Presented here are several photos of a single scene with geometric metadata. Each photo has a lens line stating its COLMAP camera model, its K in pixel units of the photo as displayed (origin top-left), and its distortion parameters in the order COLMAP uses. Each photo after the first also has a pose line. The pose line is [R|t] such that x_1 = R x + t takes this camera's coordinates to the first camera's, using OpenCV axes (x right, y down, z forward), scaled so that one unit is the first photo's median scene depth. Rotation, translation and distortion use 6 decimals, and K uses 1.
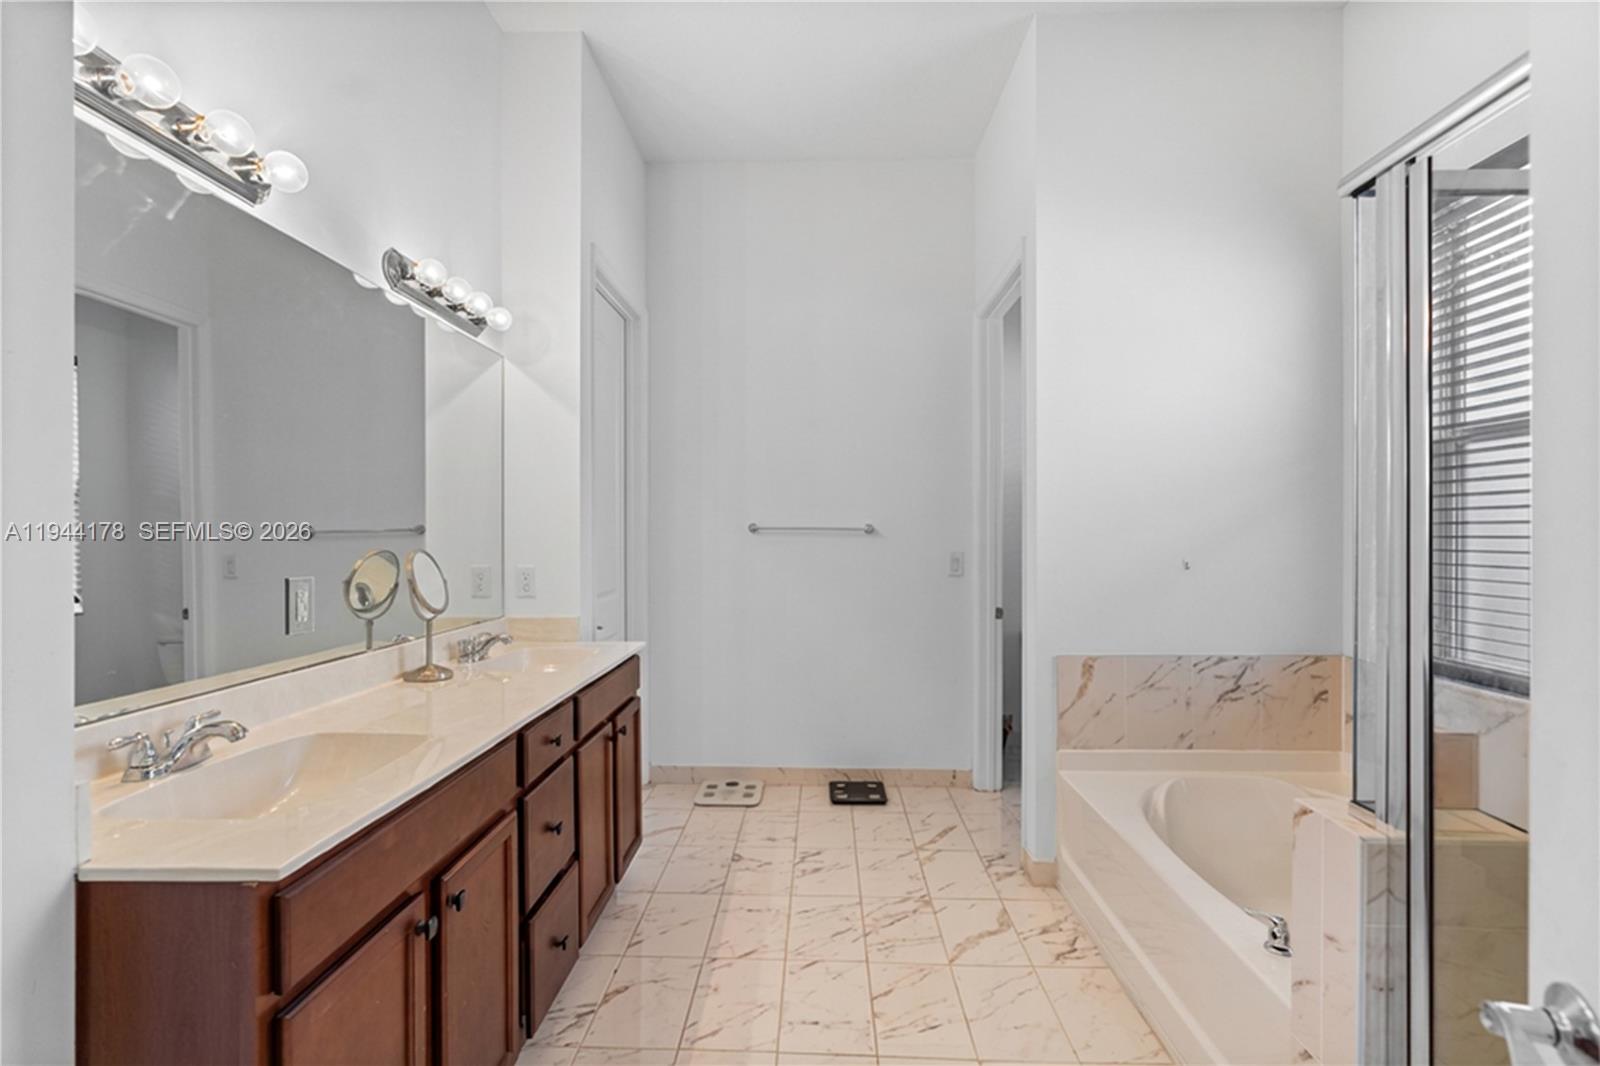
lens RADIAL K [[721.8, 0, 803.3], [0, 721.8, 530.4], [0, 0, 1]] dist [-0.021485, 0.013525]
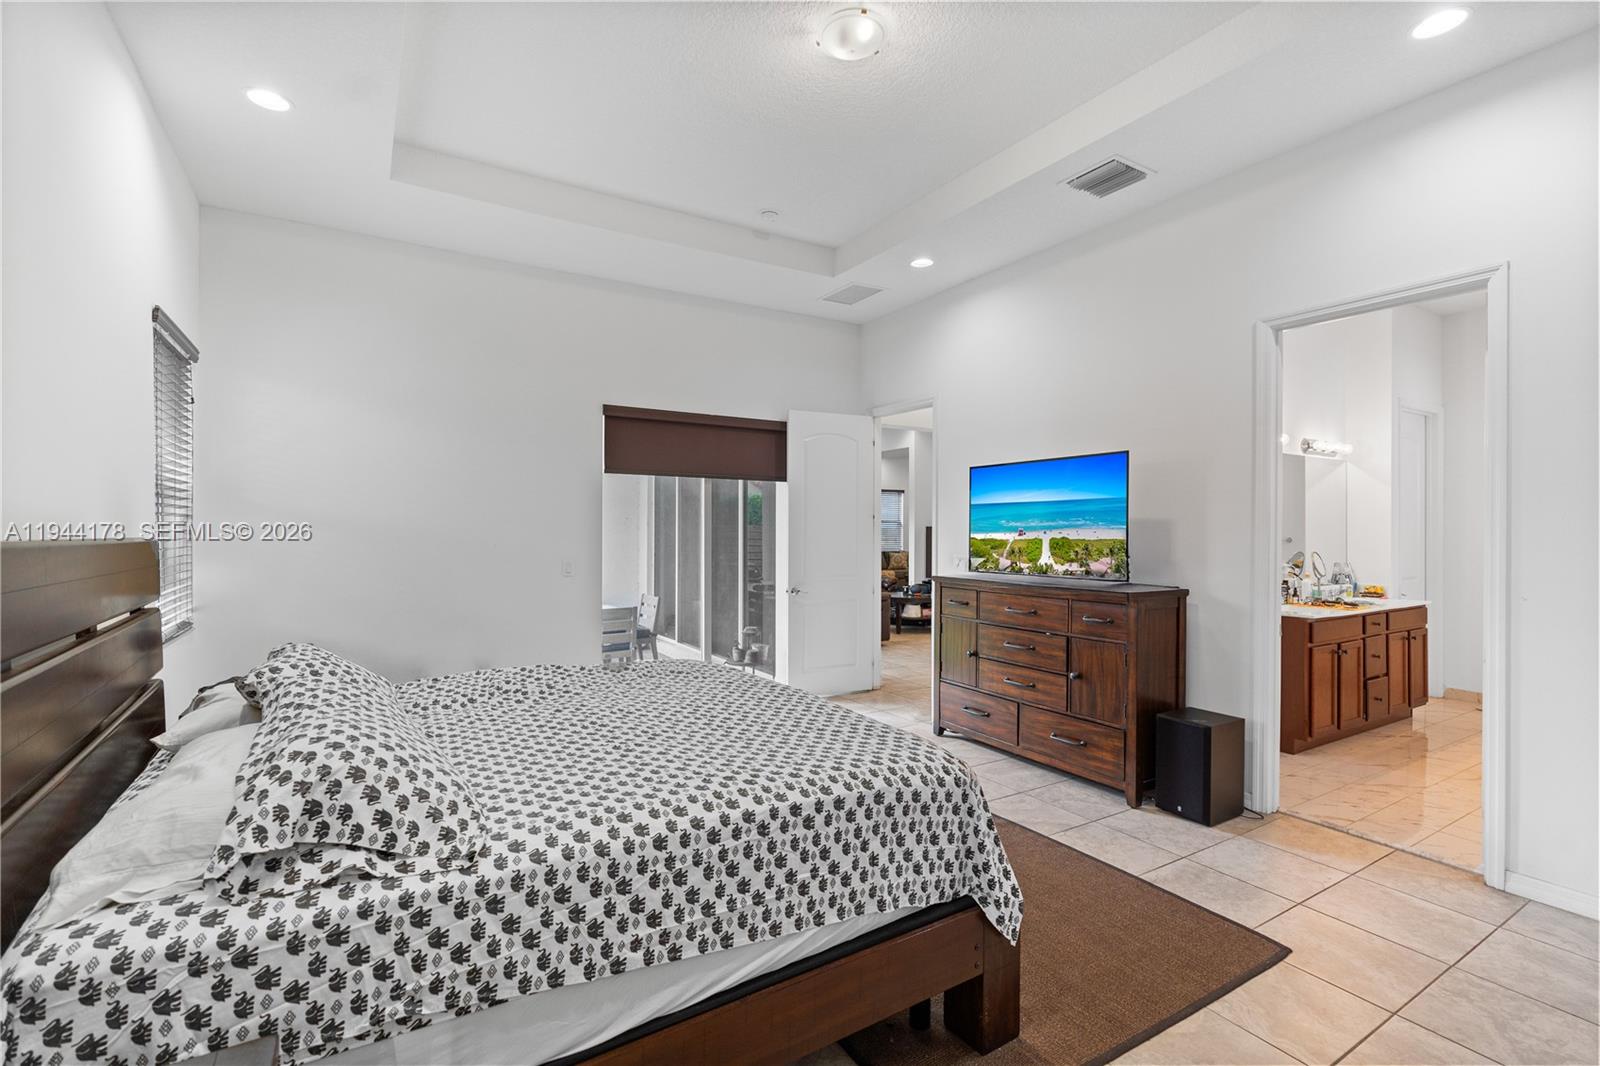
lens RADIAL K [[721.8, 0, 803.3], [0, 721.8, 530.4], [0, 0, 1]] dist [-0.021485, 0.013525]
pose [[0.537541, -0.001626, -0.843236, 0.520171], [0.002453, 0.999997, -0.000365, -0.047335], [0.843234, -0.001872, 0.537543, -1.543446]]
